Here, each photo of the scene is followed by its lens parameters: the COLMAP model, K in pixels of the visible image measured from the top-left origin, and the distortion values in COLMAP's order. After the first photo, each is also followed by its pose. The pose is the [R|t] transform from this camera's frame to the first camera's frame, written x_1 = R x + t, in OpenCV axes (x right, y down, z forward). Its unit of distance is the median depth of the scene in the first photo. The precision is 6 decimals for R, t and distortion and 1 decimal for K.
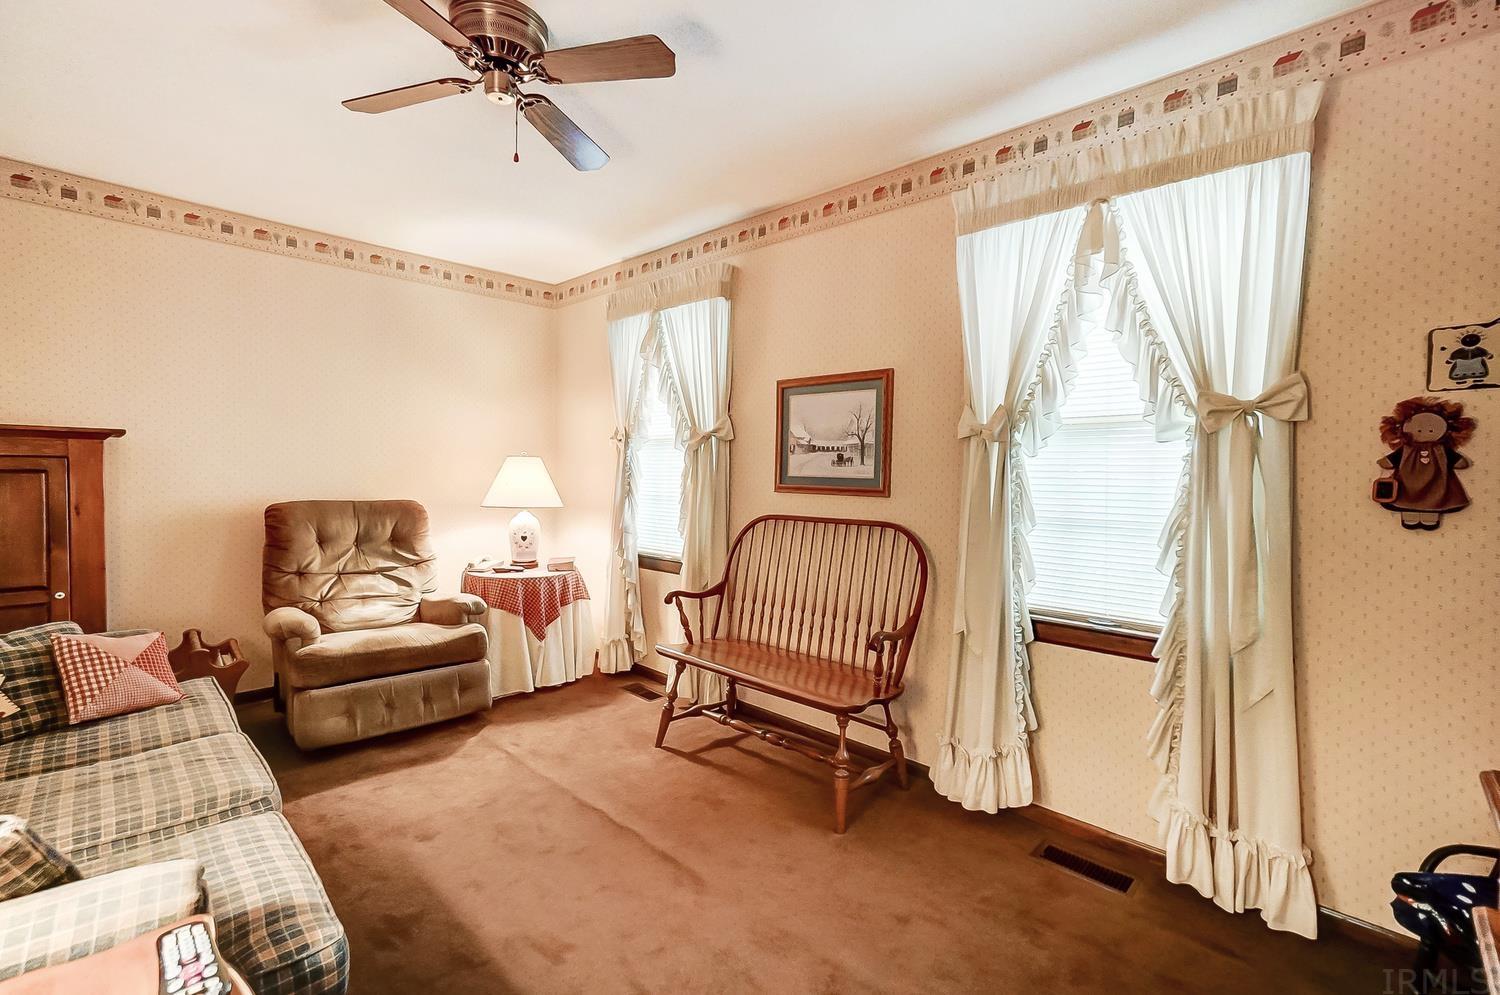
lens RADIAL K [[654.9, 0, 740.8], [0, 654.9, 496.0], [0, 0, 1]] dist [0.004986, 0.000372]
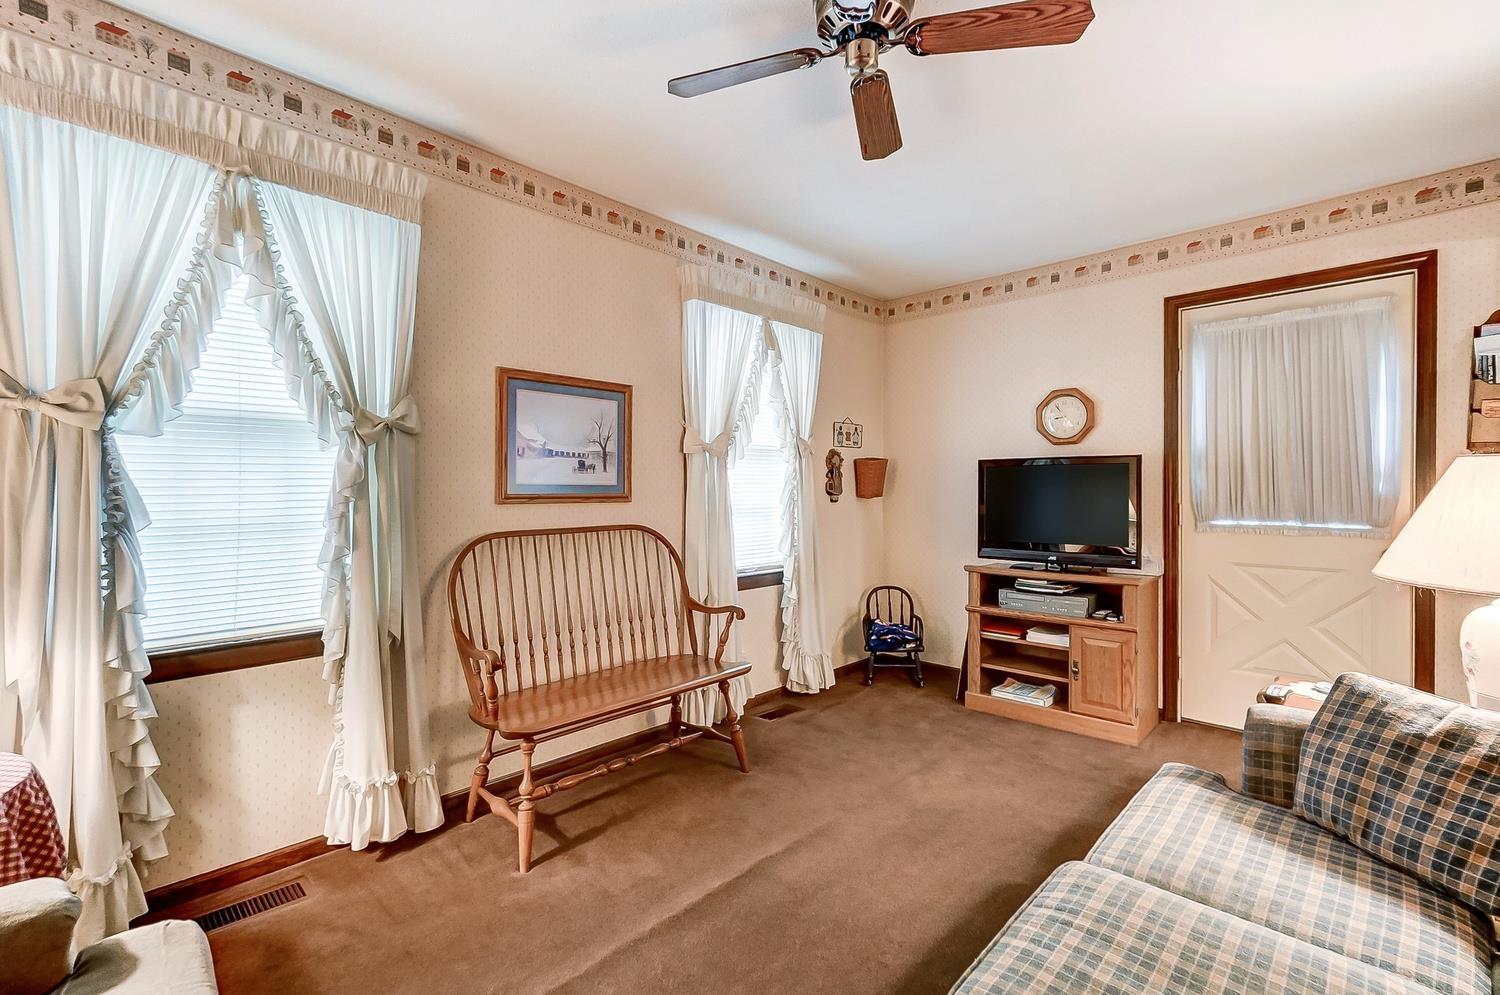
lens RADIAL K [[654.9, 0, 741.0], [0, 654.9, 496.6], [0, 0, 1]] dist [0.004986, 0.000372]
pose [[0.020508, -0.031236, 0.999302, -0.847991], [0.033385, 0.998976, 0.030541, -0.033662], [-0.999232, 0.032736, 0.021530, 0.770892]]
